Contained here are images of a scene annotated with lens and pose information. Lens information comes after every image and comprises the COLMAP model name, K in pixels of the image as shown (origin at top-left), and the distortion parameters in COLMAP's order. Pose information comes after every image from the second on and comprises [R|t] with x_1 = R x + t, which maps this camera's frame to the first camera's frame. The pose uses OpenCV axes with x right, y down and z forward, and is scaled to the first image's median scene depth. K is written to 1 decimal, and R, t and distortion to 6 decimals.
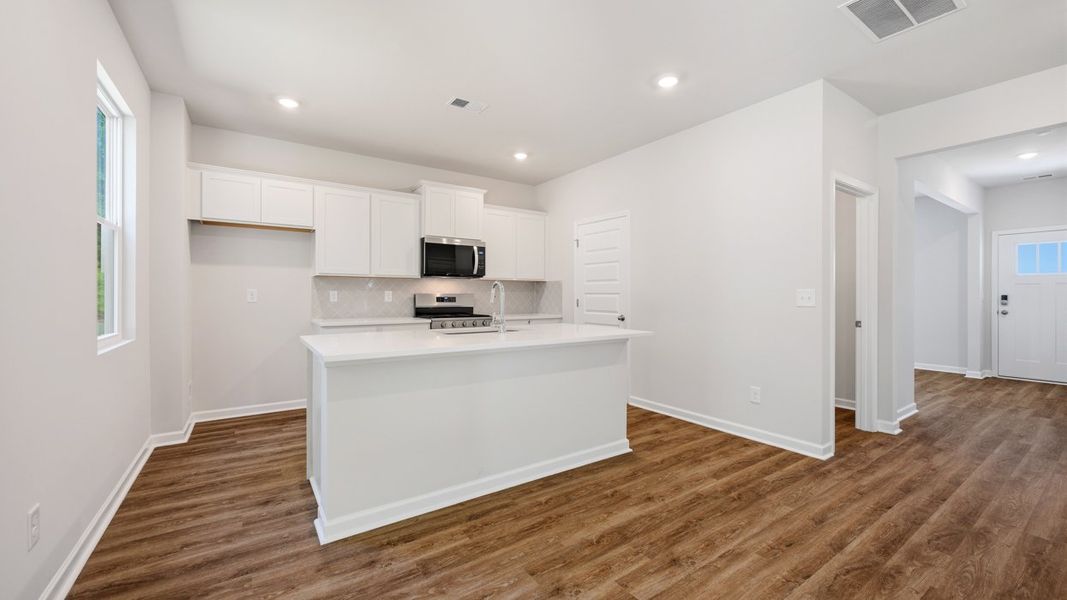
lens RADIAL K [[420.8, 0, 538.0], [0, 420.8, 296.8], [0, 0, 1]] dist [-0.000958, -0.000779]
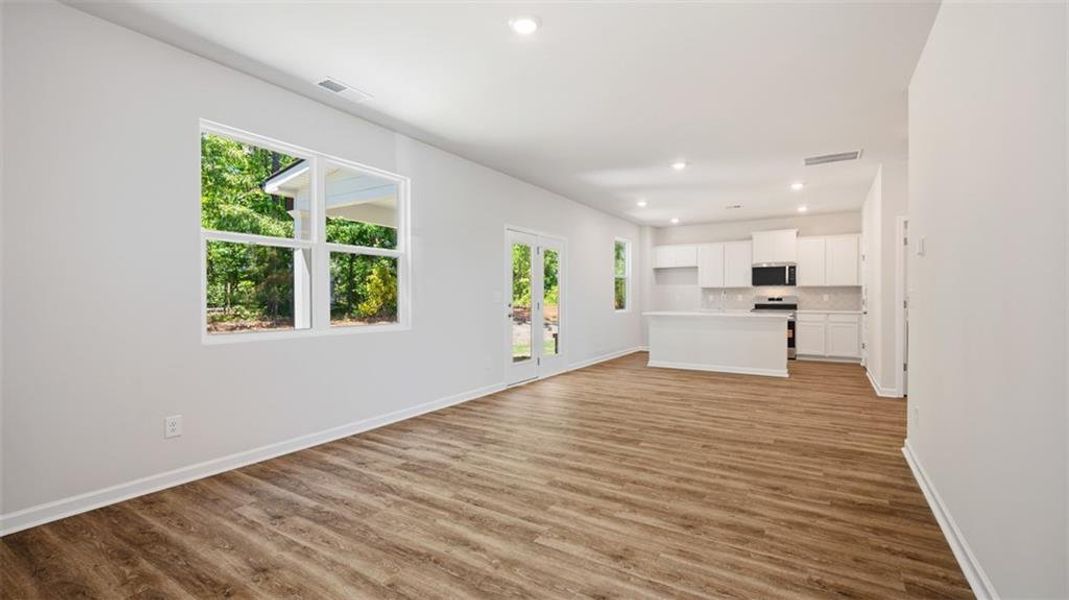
lens RADIAL K [[457.6, 0, 532.9], [0, 457.6, 302.3], [0, 0, 1]] dist [0.001731, 0.000248]
pose [[0.384395, 0.003624, -0.923162, 1.689229], [0.001129, 0.999990, 0.004396, 0.012925], [0.923168, -0.002732, 0.384387, -0.871176]]
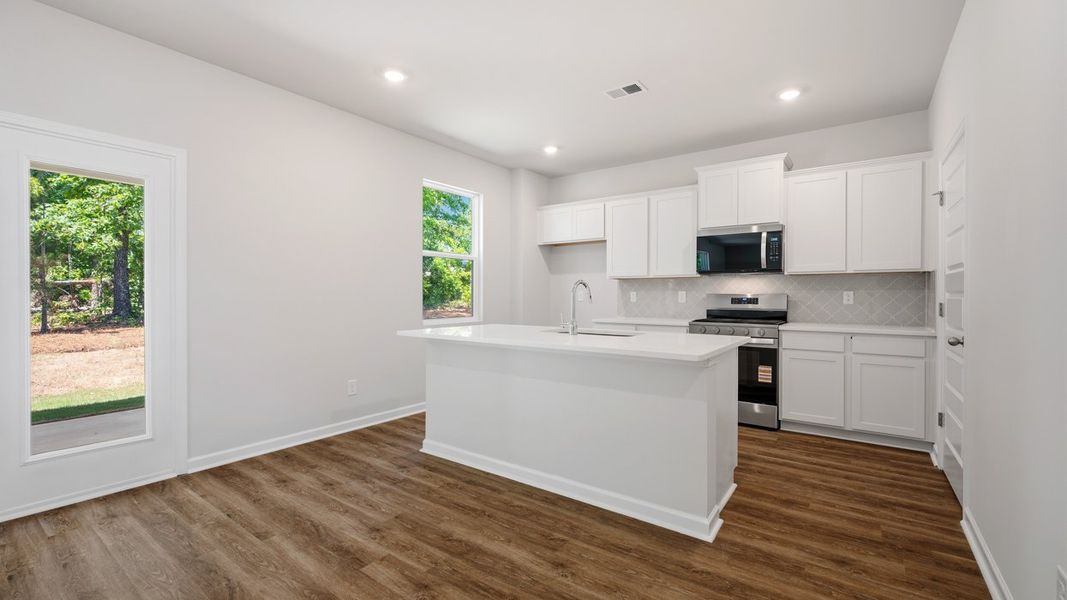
lens RADIAL K [[442.8, 0, 528.3], [0, 442.8, 304.2], [0, 0, 1]] dist [-0.008613, 0.000186]
pose [[0.328615, 0.017549, -0.944301, 0.732789], [-0.005758, 0.999846, 0.016578, 0.000941], [0.944447, -0.000010, 0.328665, 0.511934]]
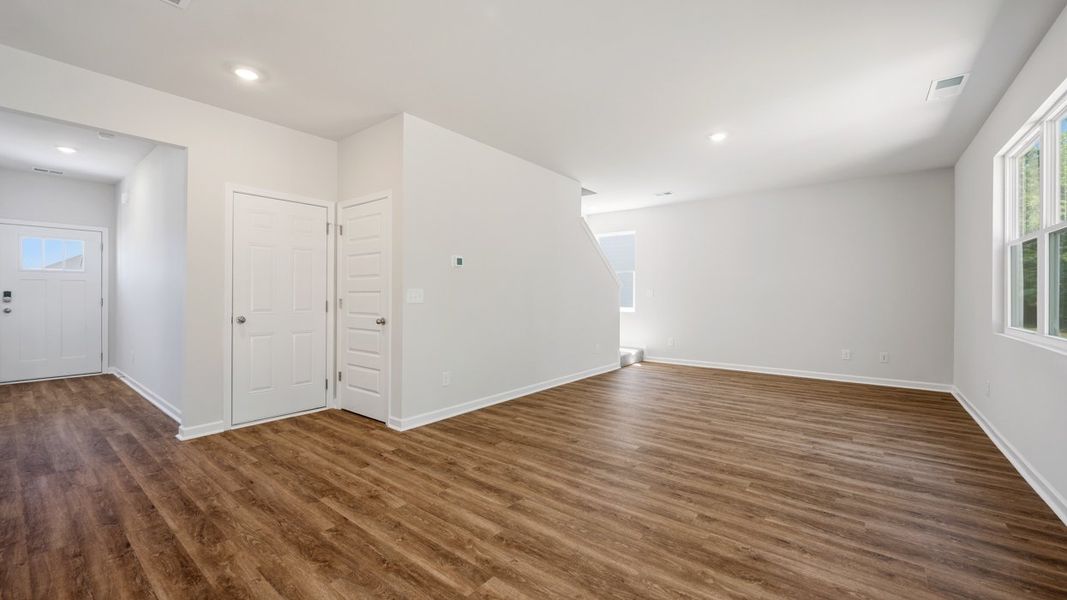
lens RADIAL K [[420.8, 0, 536.4], [0, 420.8, 300.0], [0, 0, 1]] dist [-0.000958, -0.000779]
pose [[-0.289384, -0.015443, 0.957088, -0.138730], [0.000398, 0.999868, 0.016254, 0.000380], [-0.957213, 0.005085, -0.289340, 0.330944]]
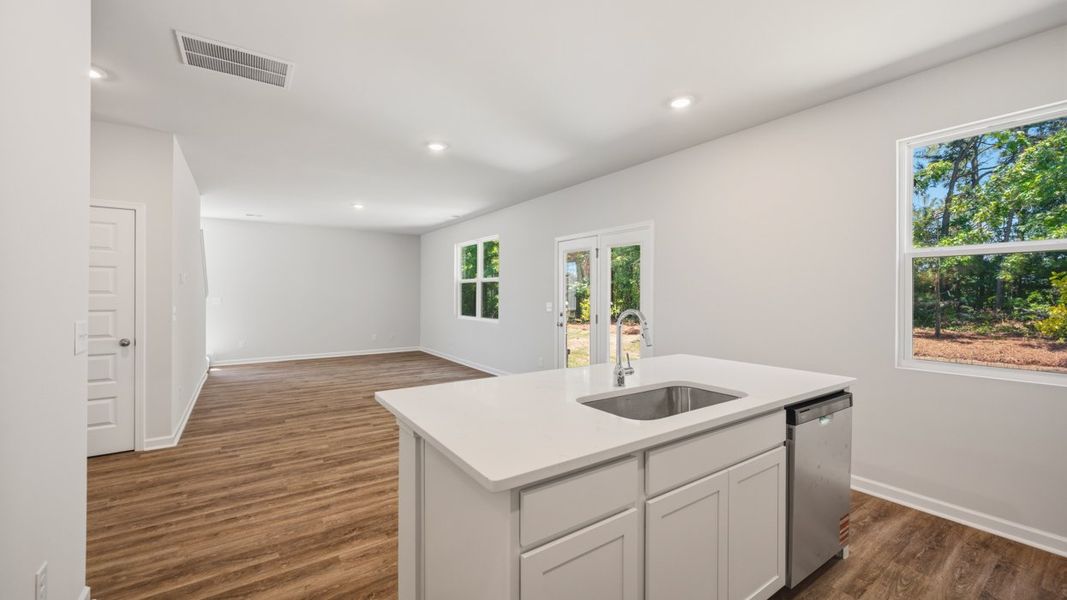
lens RADIAL K [[420.8, 0, 537.9], [0, 420.8, 292.7], [0, 0, 1]] dist [-0.000958, -0.000779]
pose [[-0.999969, -0.005294, 0.005783, 0.037145], [-0.005286, 0.999985, 0.001336, -0.056712], [-0.005790, 0.001305, -0.999982, 1.486086]]
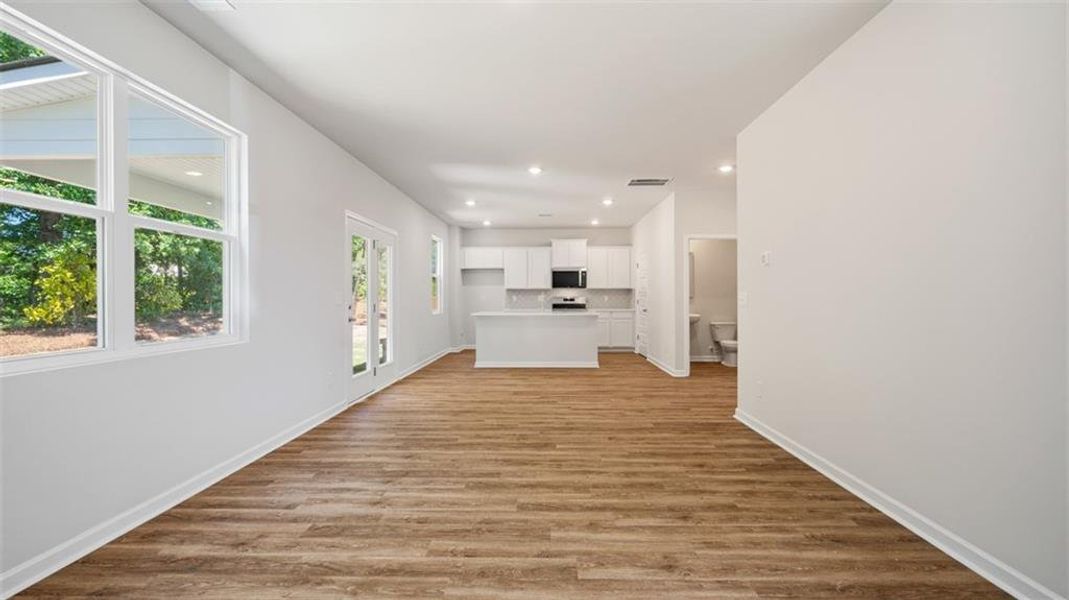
lens RADIAL K [[457.6, 0, 534.4], [0, 457.6, 296.4], [0, 0, 1]] dist [0.001731, 0.000248]
pose [[0.802516, -0.009021, -0.596562, 1.370967], [0.004400, 0.999948, -0.009202, 0.013295], [0.596614, 0.004760, 0.802514, -1.119105]]
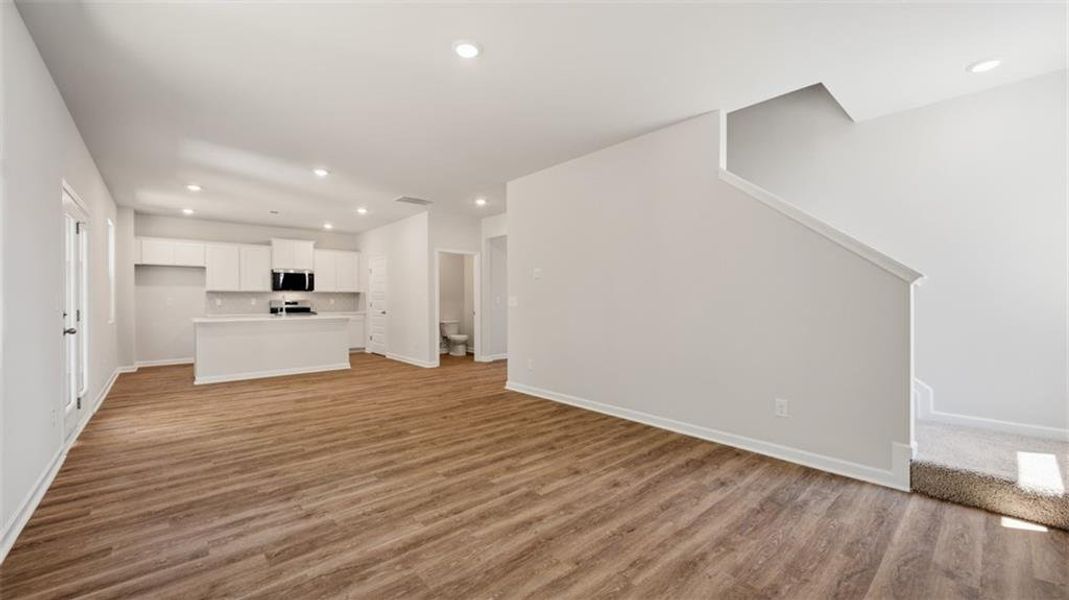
lens RADIAL K [[421.6, 0, 540.2], [0, 421.6, 302.2], [0, 0, 1]] dist [-0.000958, -0.000779]
pose [[0.992963, -0.009147, 0.118069, 0.968376], [0.008975, 0.999958, 0.001984, 0.010390], [-0.118082, -0.000910, 0.993003, -1.389572]]
